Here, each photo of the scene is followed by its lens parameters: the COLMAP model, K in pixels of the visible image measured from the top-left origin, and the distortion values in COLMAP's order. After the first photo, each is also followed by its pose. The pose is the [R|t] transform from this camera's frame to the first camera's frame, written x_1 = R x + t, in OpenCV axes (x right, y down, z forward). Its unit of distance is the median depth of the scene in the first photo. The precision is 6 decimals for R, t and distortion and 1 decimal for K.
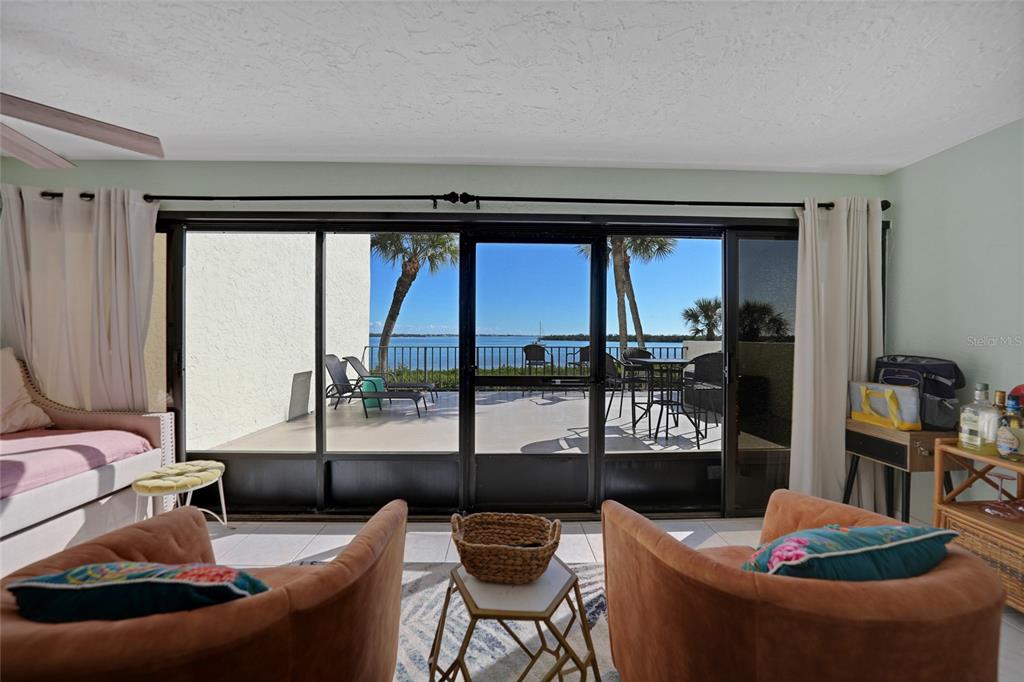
lens RADIAL K [[355.3, 0, 515.5], [0, 355.3, 339.6], [0, 0, 1]] dist [-0.023654, 0.004416]
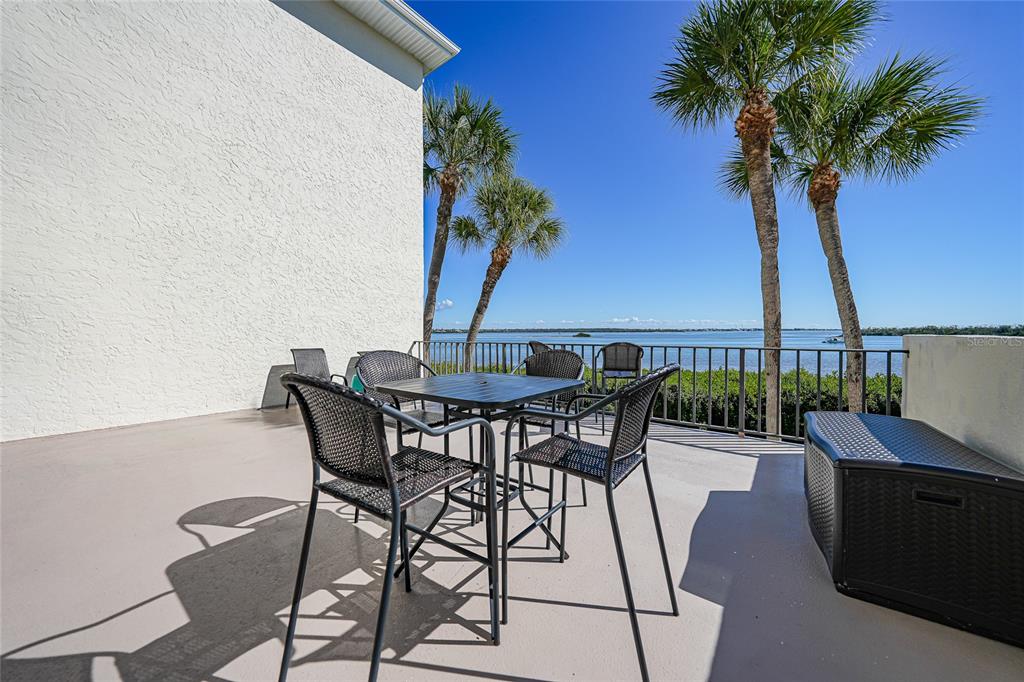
lens RADIAL K [[355.3, 0, 513.7], [0, 355.3, 339.0], [0, 0, 1]] dist [-0.023654, 0.004416]
pose [[0.764486, 0.005012, -0.644621, 0.727017], [0.001997, 0.999947, 0.010144, 0.006998], [0.644638, -0.009042, 0.764435, 0.754793]]
